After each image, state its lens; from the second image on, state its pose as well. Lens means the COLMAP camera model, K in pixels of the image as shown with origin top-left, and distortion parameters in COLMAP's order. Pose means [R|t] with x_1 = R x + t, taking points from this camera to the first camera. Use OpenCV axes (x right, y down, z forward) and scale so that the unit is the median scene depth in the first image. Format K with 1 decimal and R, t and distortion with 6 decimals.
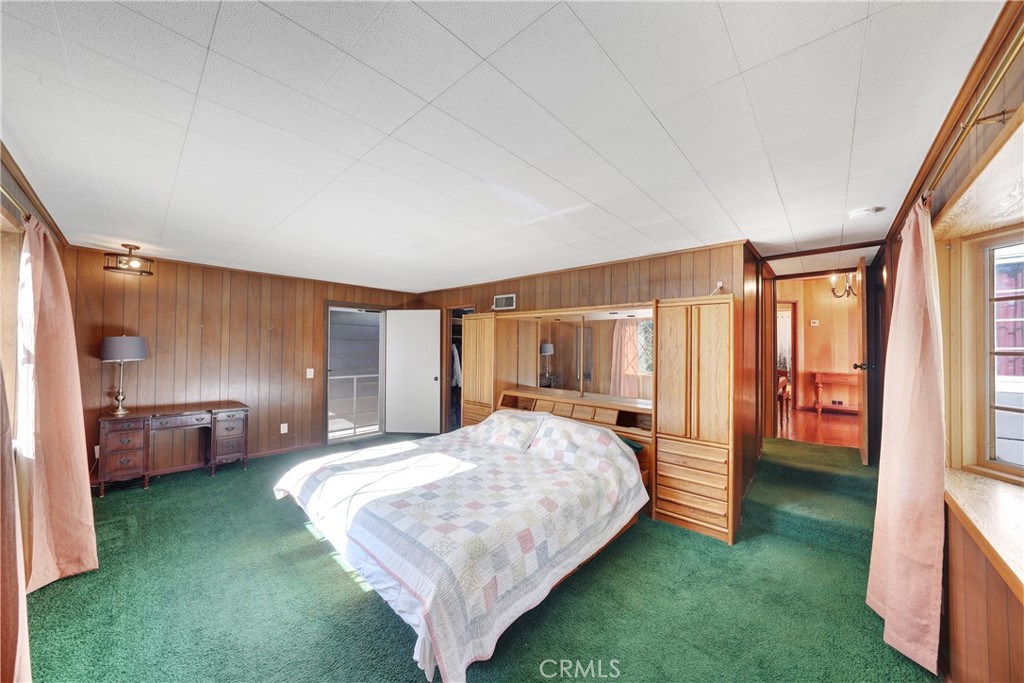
lens RADIAL K [[362.0, 0, 515.3], [0, 362.0, 341.4], [0, 0, 1]] dist [-0.013534, 0.002619]
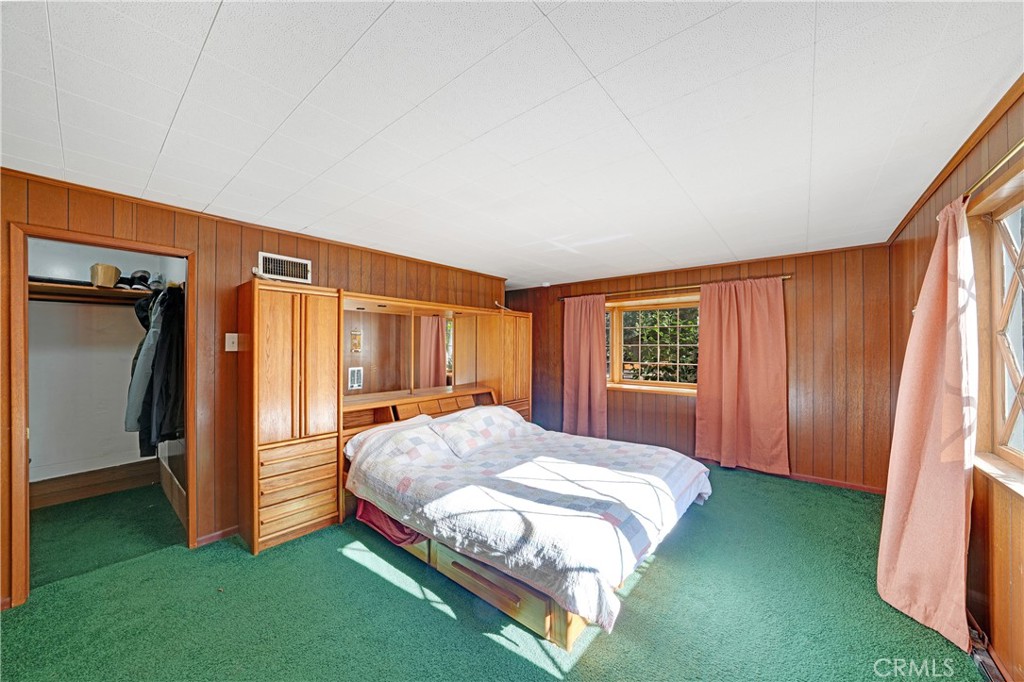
lens RADIAL K [[362.0, 0, 514.0], [0, 362.0, 343.8], [0, 0, 1]] dist [-0.013534, 0.002619]
pose [[-0.069711, -0.001141, 0.997567, -1.081013], [-0.013800, 0.999905, 0.000179, 0.020161], [-0.997472, -0.013754, -0.069721, 1.094249]]
